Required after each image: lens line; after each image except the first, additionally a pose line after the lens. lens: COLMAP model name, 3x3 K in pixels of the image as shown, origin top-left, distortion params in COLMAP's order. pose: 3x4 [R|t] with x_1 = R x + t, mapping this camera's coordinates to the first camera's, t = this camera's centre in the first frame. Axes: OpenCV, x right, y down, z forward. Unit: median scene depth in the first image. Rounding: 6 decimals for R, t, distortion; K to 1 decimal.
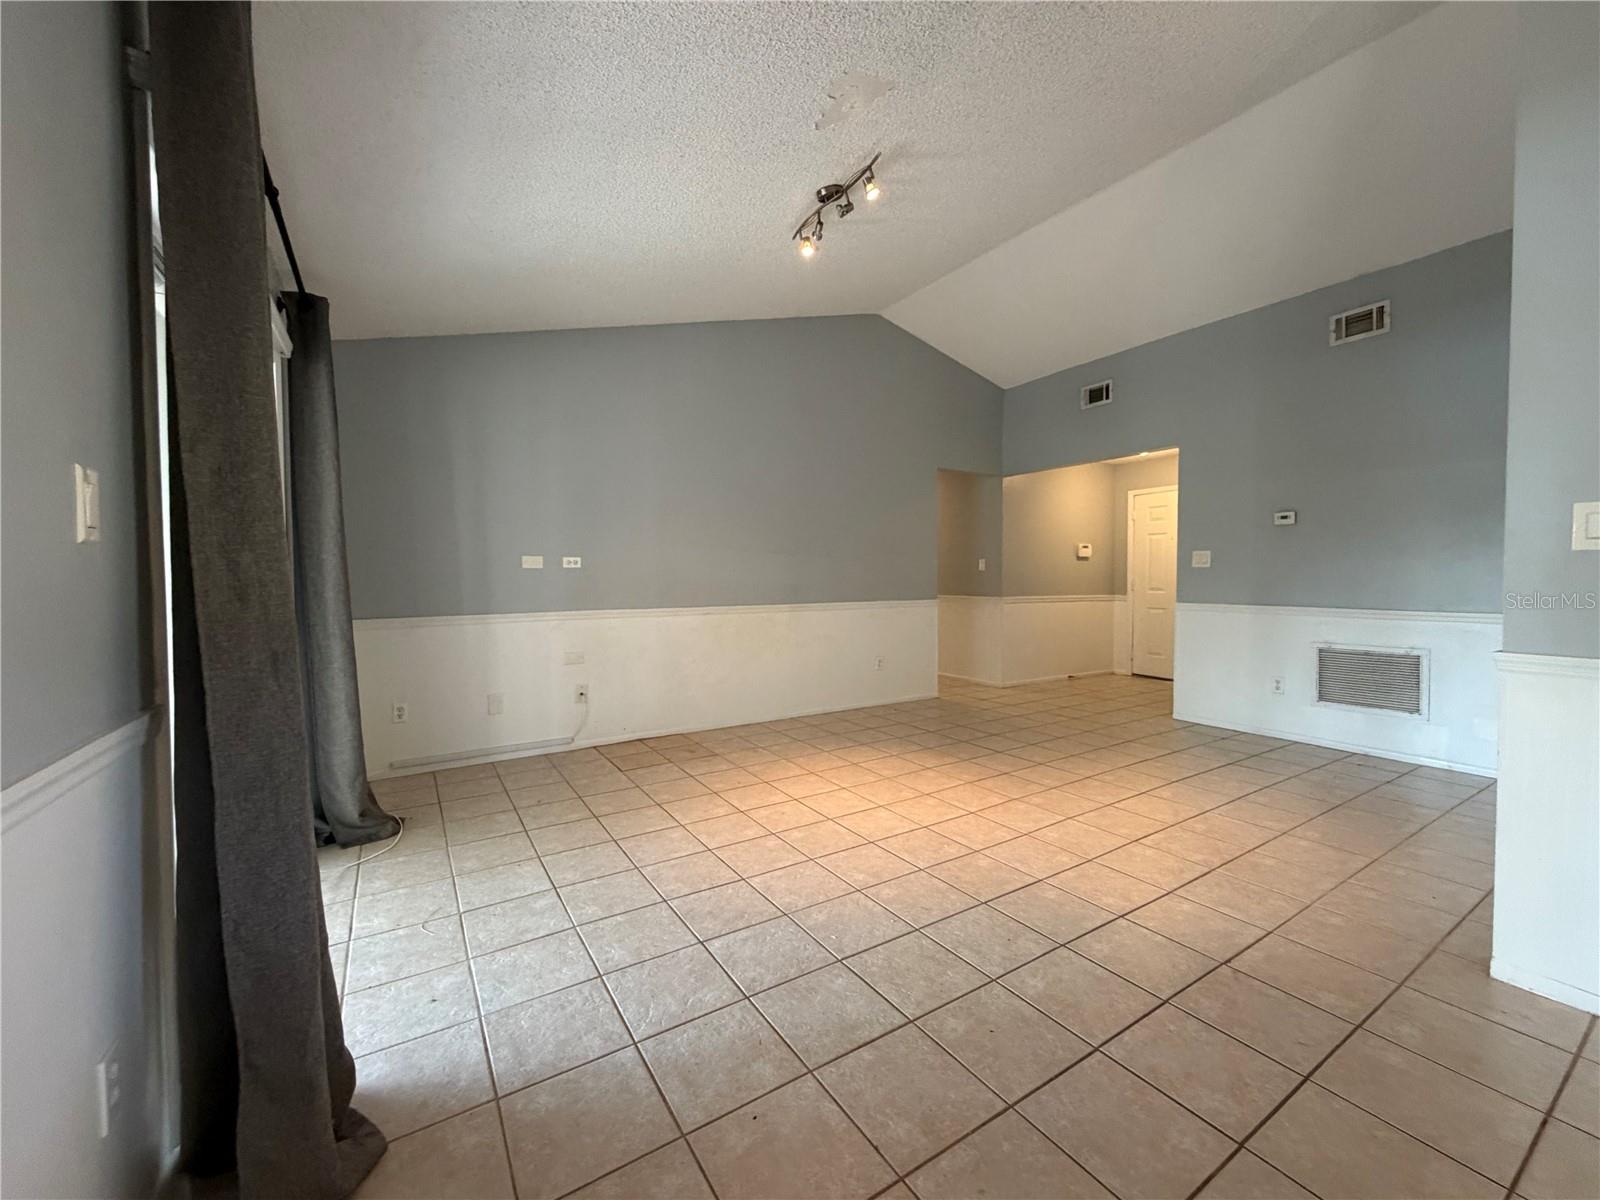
lens RADIAL K [[640.2, 0, 799.0], [0, 640.2, 599.2], [0, 0, 1]] dist [0.000231, -0.000770]
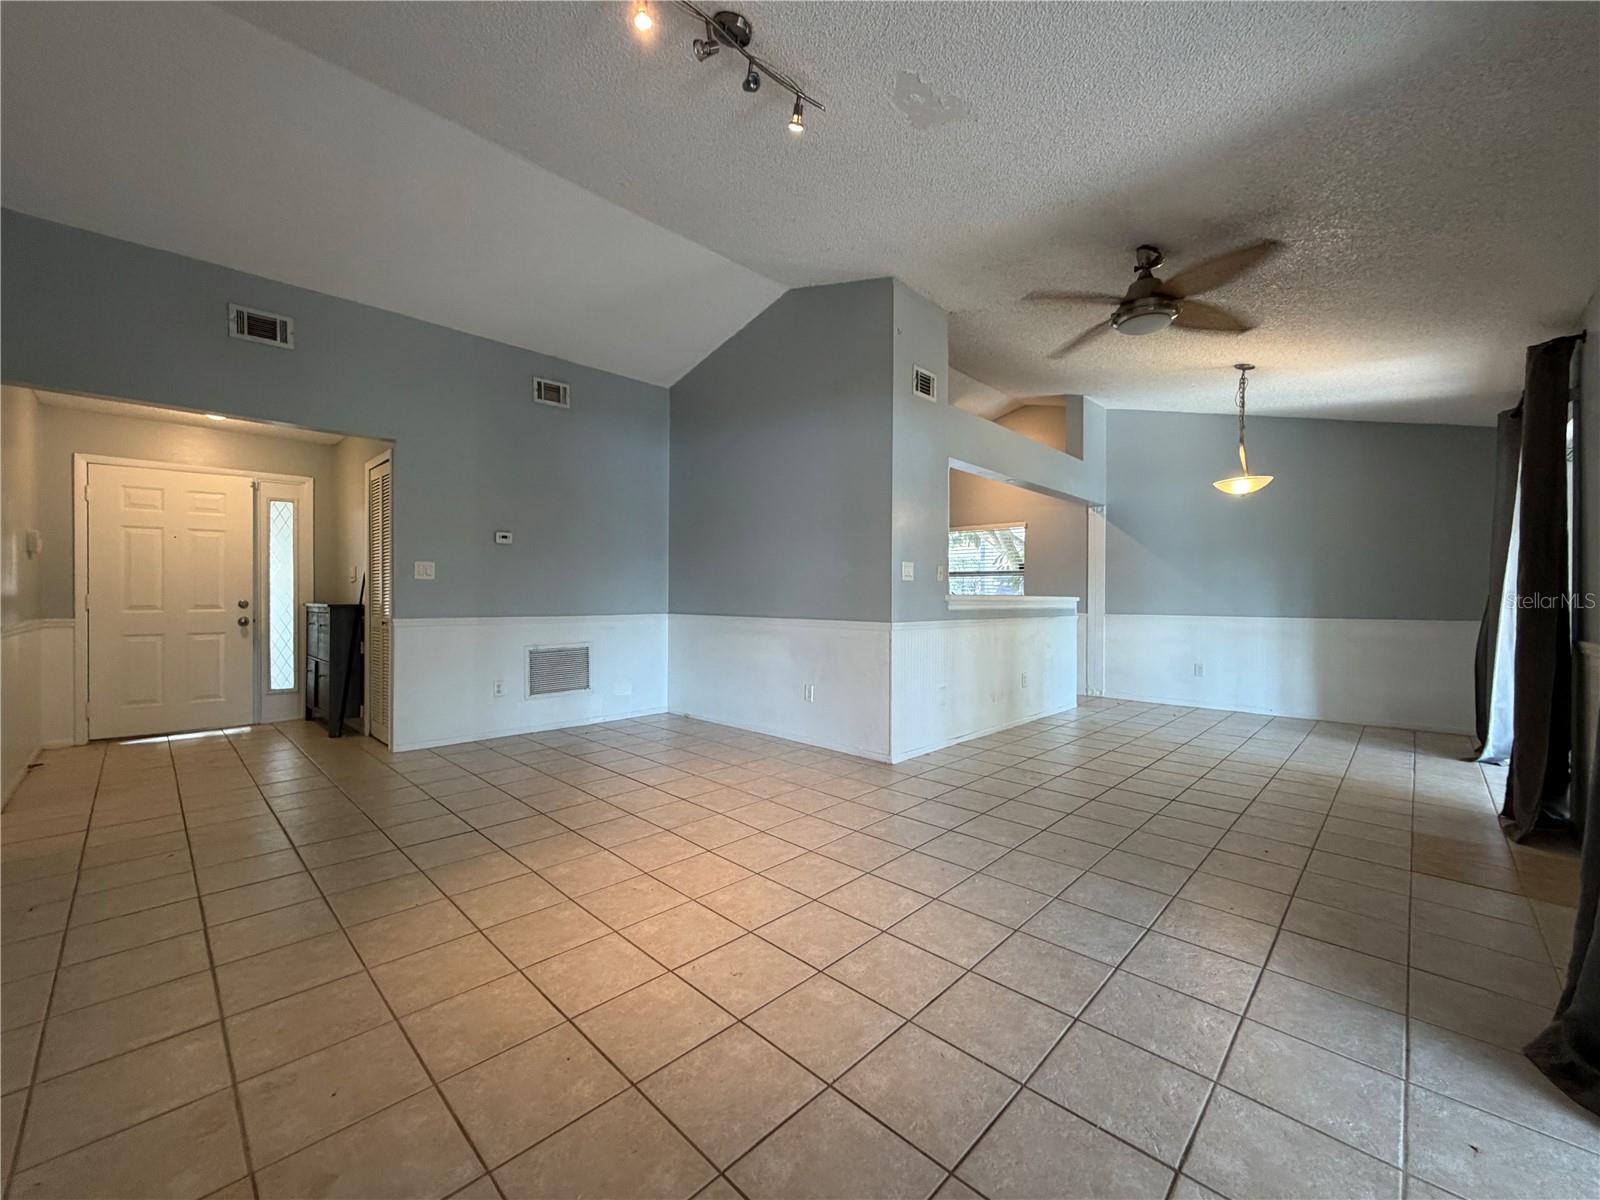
lens RADIAL K [[640.2, 0, 797.1], [0, 640.2, 598.2], [0, 0, 1]] dist [0.000231, -0.000770]
pose [[-0.235107, -0.001684, 0.971968, -0.607553], [0.031645, 0.999455, 0.009386, -0.021341], [-0.971454, 0.032965, -0.234926, 1.052872]]
